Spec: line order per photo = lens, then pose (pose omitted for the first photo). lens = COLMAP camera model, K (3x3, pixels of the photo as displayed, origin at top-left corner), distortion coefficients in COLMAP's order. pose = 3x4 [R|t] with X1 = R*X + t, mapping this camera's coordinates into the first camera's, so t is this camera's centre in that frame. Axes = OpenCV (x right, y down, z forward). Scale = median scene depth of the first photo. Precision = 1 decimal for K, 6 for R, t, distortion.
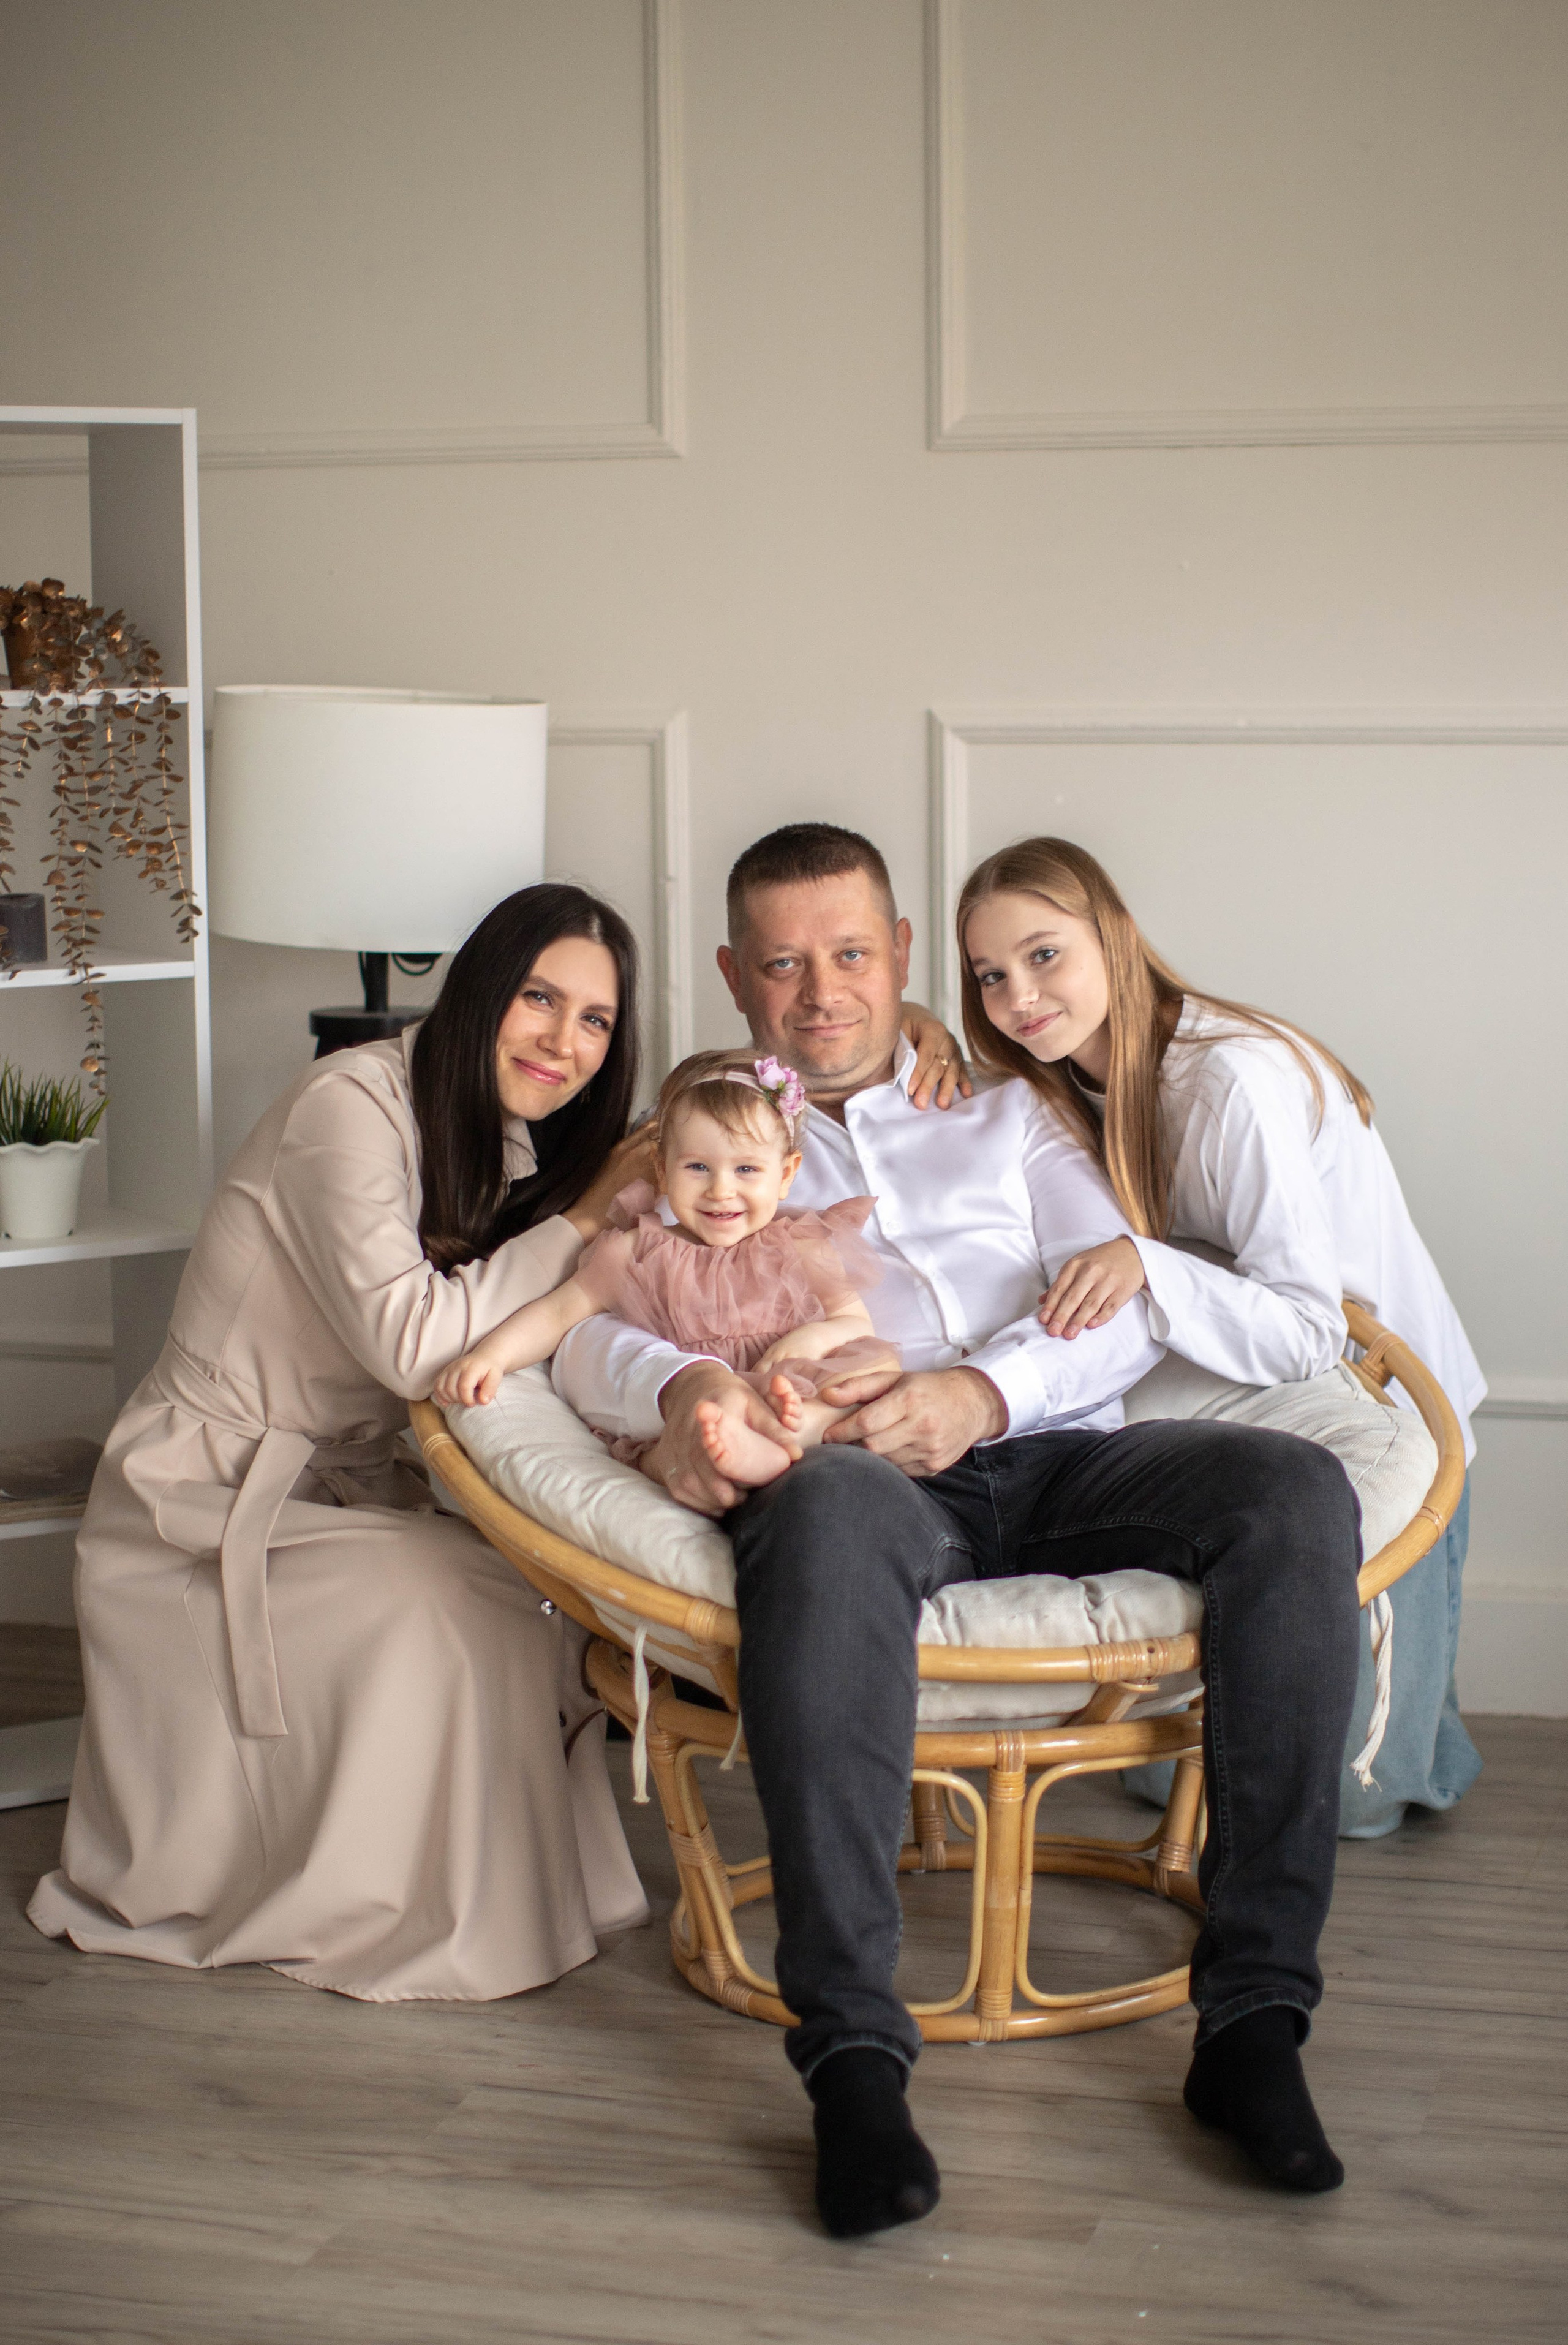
lens RADIAL K [[4112.9, 0, 787.0], [0, 4112.9, 1223.7], [0, 0, 1]] dist [-0.134735, -0.094358]
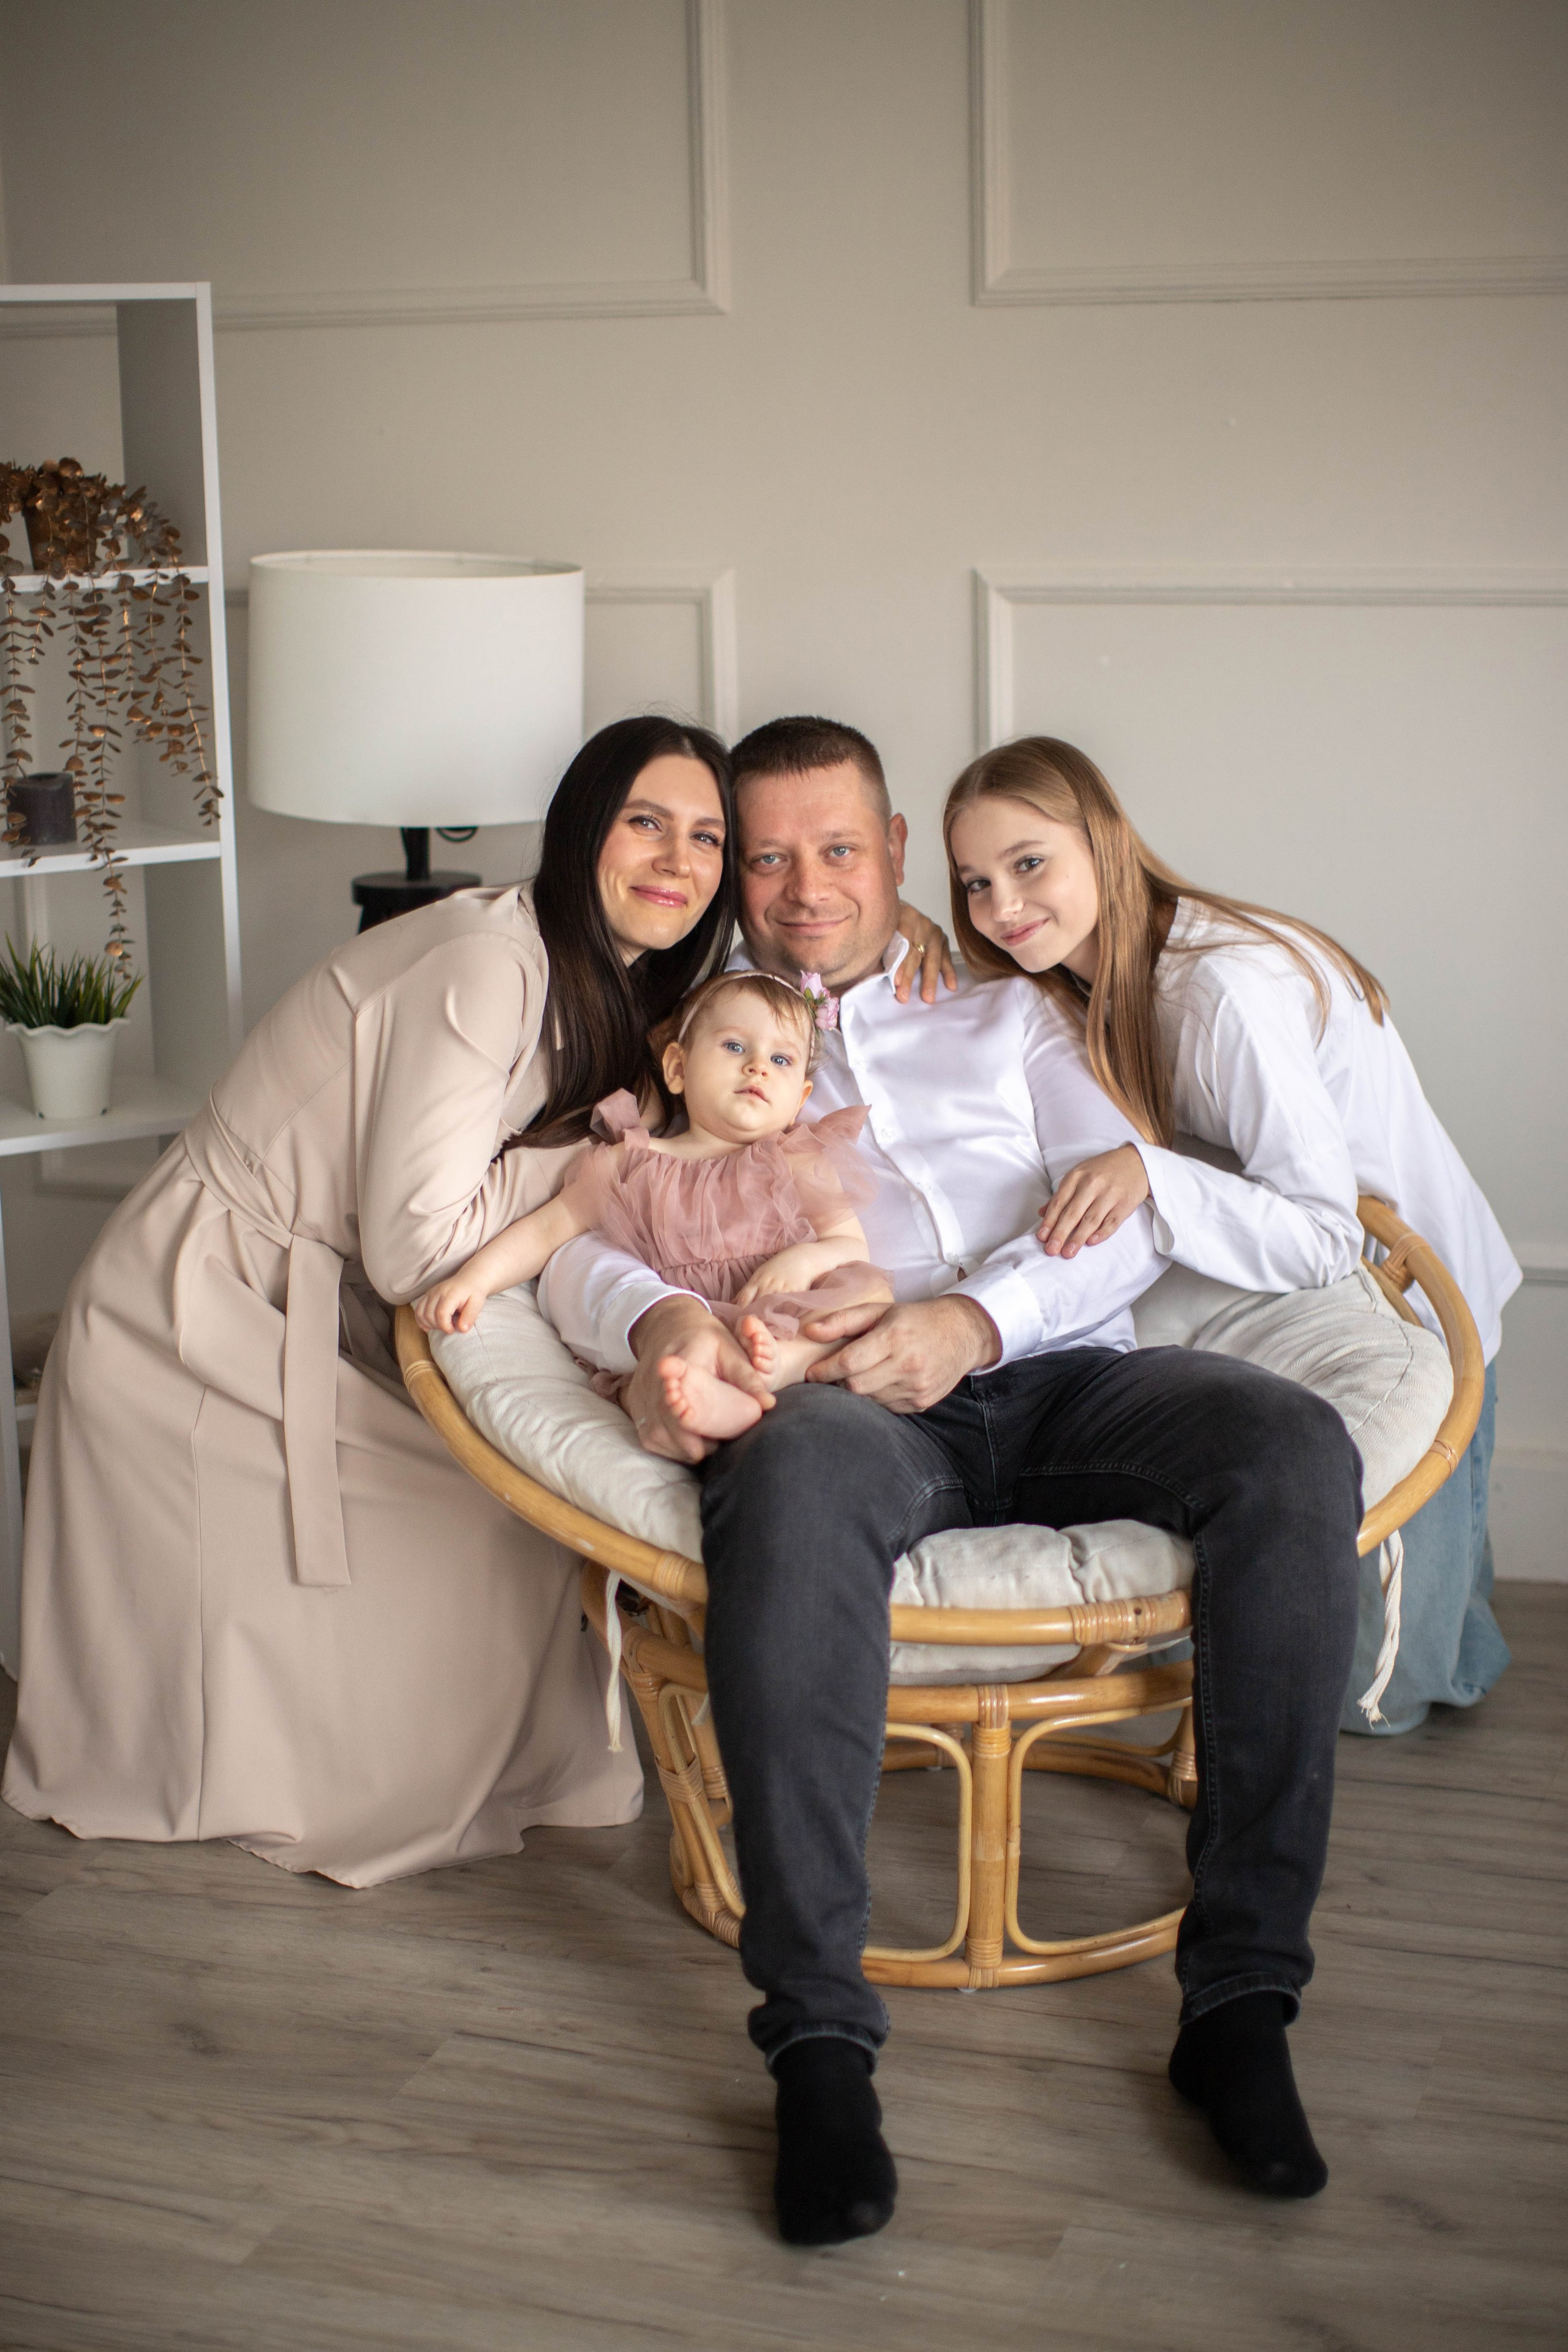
lens RADIAL K [[3561.4, 0, 784.0], [0, 3561.4, 1176.0], [0, 0, 1]] dist [-0.123464, 0.034432]
pose [[0.998241, 0.000119, -0.059280, 0.052890], [0.004335, 0.997174, 0.075007, -0.056896], [0.059122, -0.075132, 0.995419, 0.170991]]
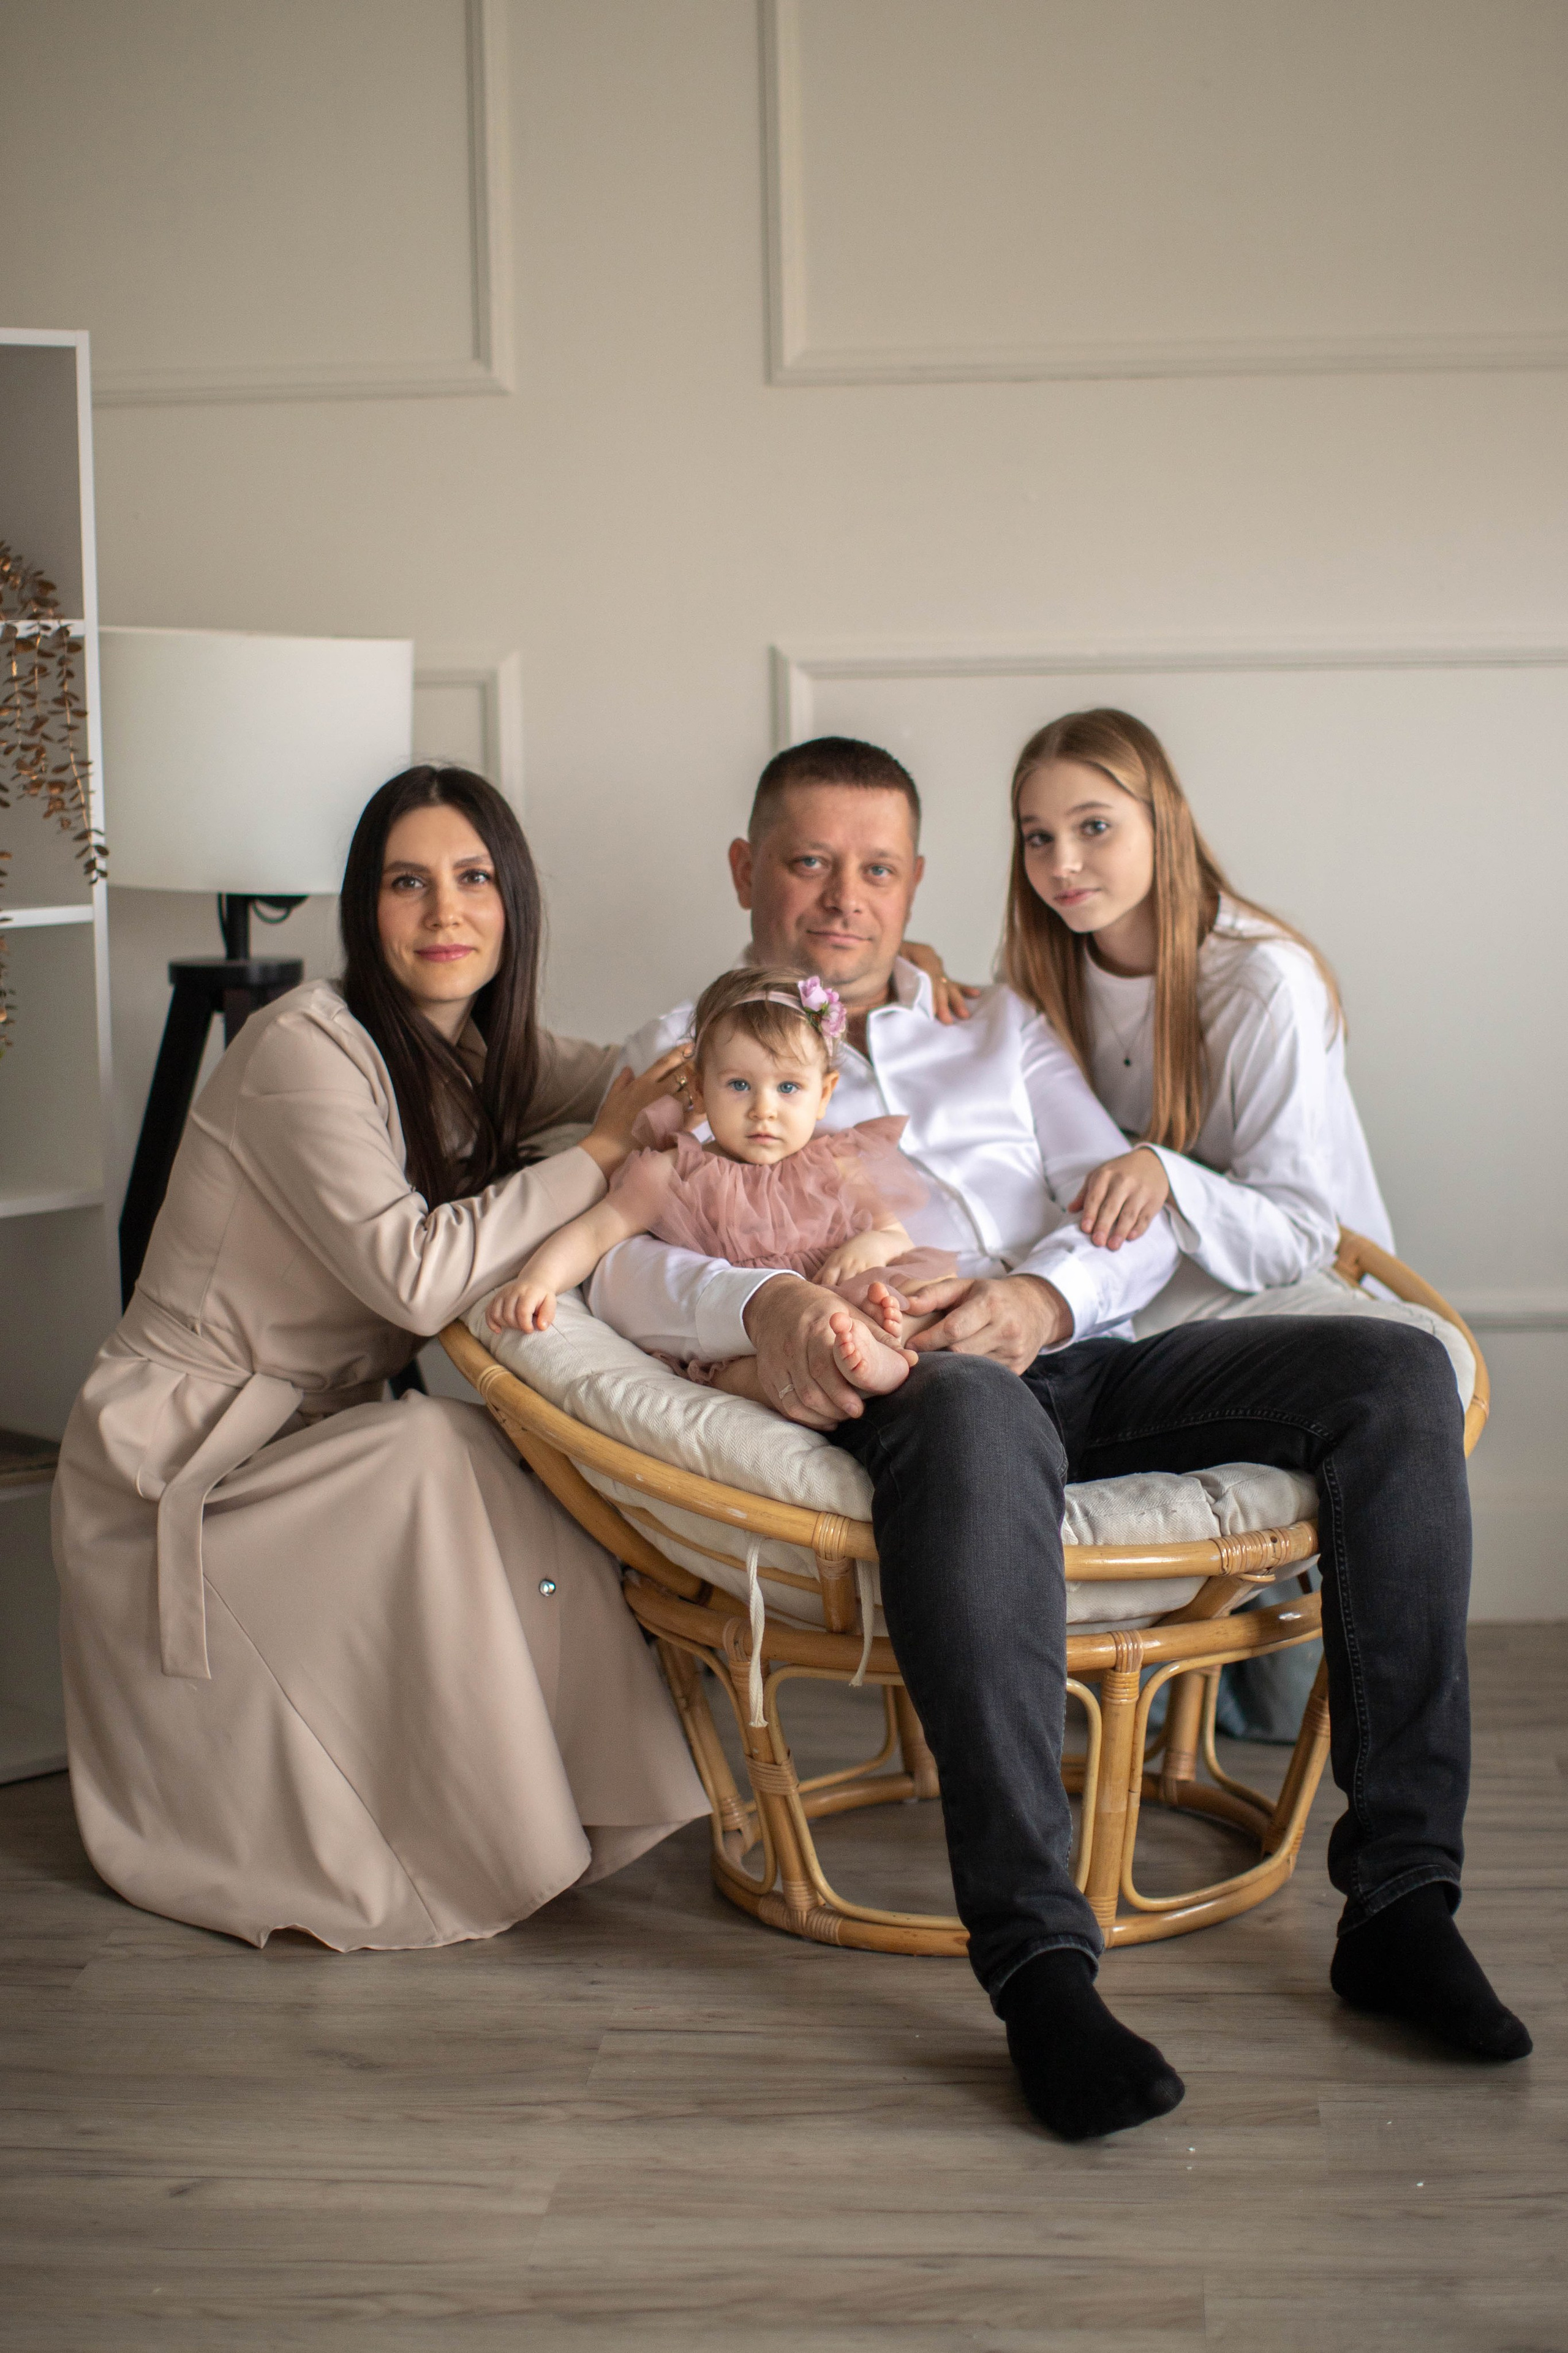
lens RADIAL K [[4126.3, 0, 784.4], [0, 4126.3, 1135.0], [0, 0, 1]] dist [-0.170732, 0.210324]
pose [[0.981601, -0.033356, 0.188006, -0.203945], [0.038842, 0.998918, -0.025573, 0.025078], [-0.186950, 0.032405, 0.981835, 0.032830]]
